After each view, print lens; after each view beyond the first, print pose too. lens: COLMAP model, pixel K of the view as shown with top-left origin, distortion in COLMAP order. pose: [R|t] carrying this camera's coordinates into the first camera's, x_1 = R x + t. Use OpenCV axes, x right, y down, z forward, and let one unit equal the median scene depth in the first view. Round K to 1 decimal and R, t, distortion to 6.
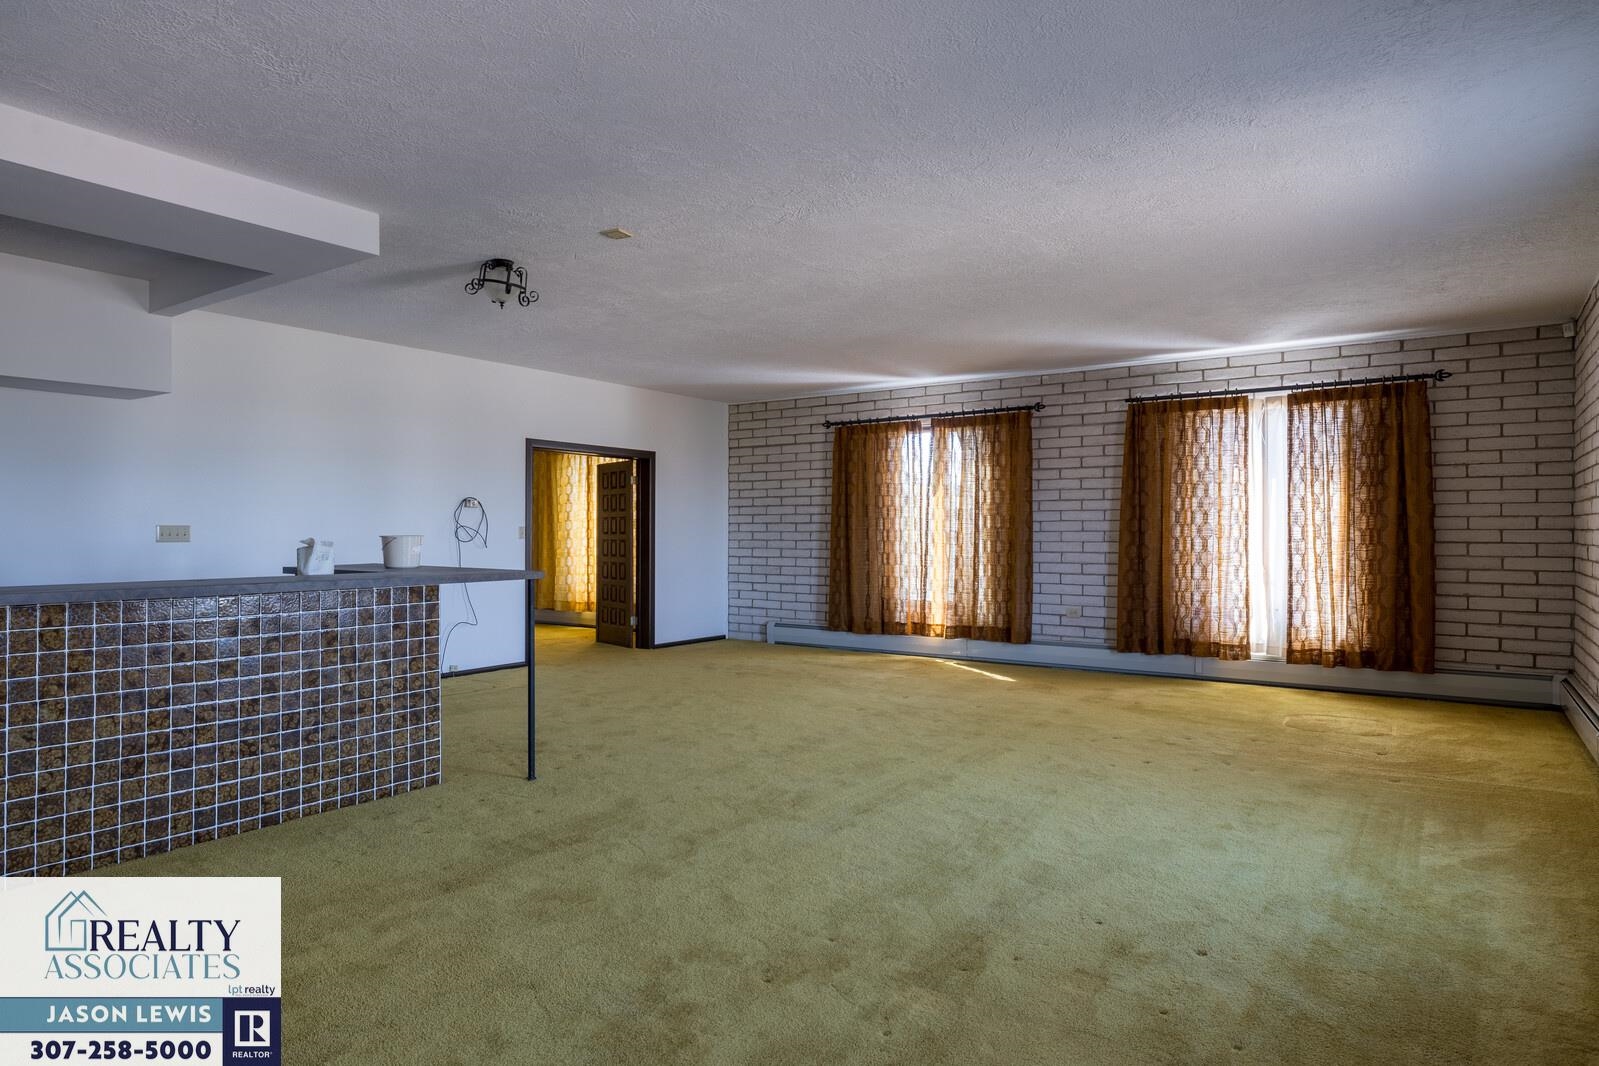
lens RADIAL K [[951.3, 0, 799.9], [0, 951.3, 529.9], [0, 0, 1]] dist [-0.002446, -0.000559]
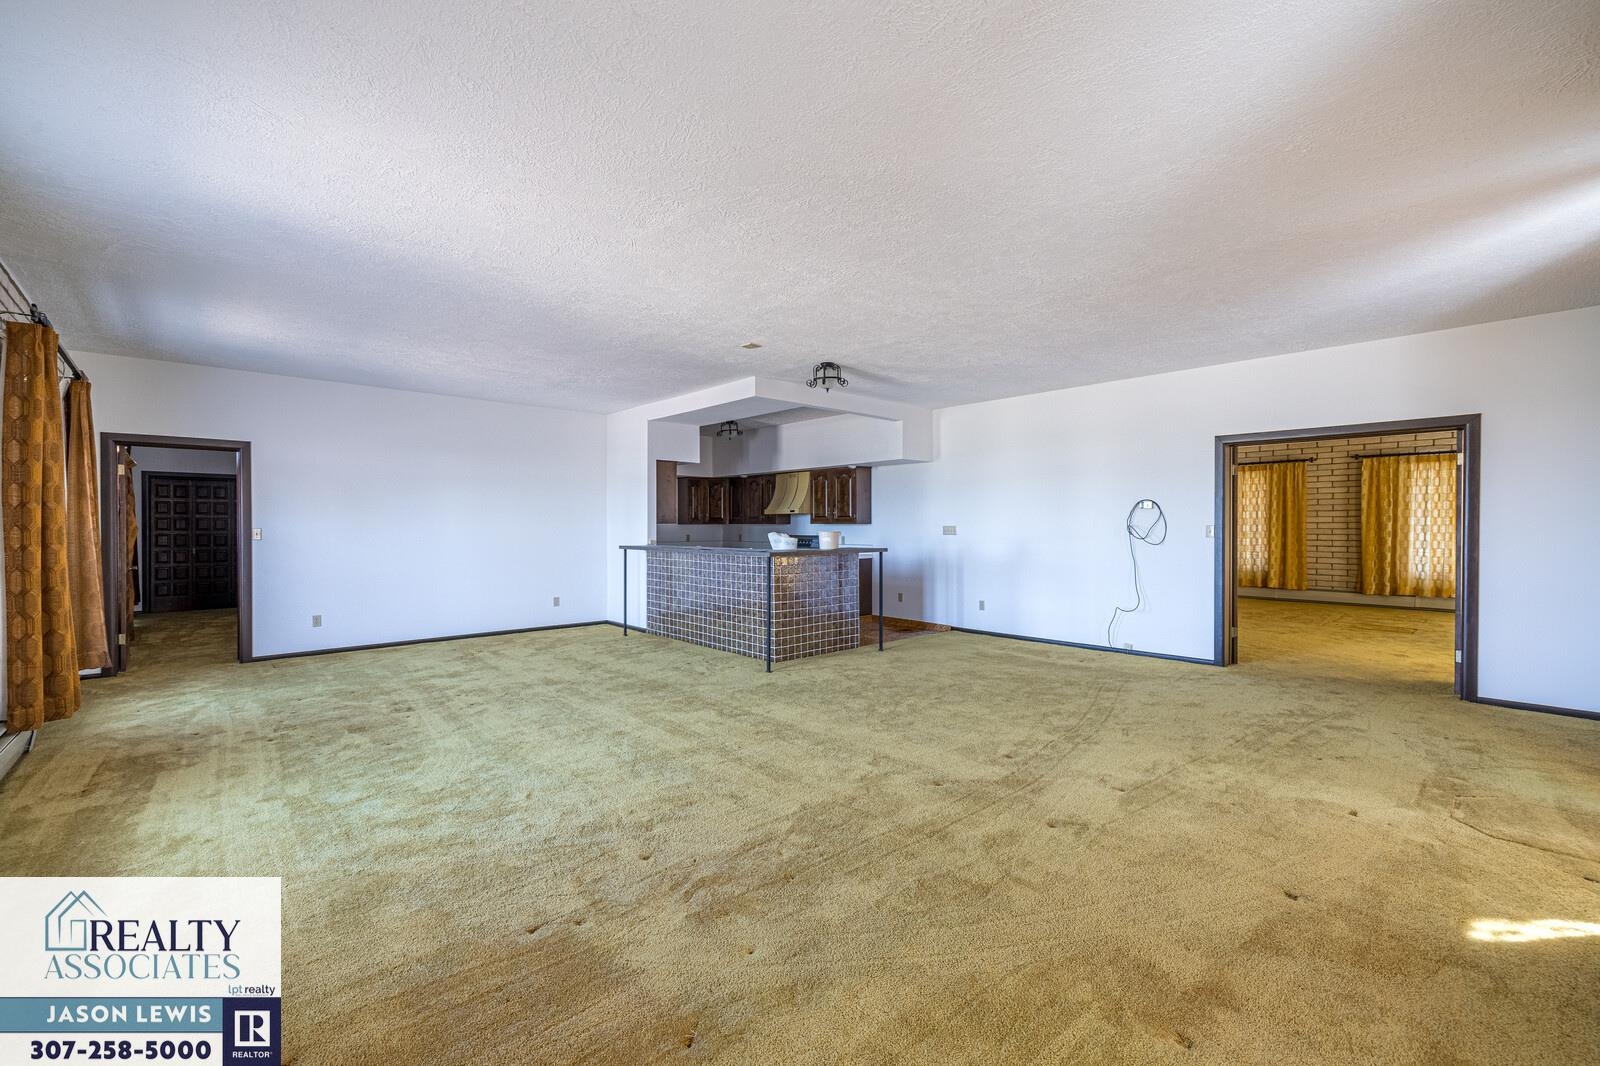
lens RADIAL K [[672.6, 0, 799.4], [0, 672.6, 536.9], [0, 0, 1]] dist [0.000062, -0.000002]
pose [[-0.234885, 0.010426, -0.971967, 1.016099], [-0.000202, 0.999942, 0.010775, 0.003535], [0.972023, 0.002727, -0.234869, 1.530337]]
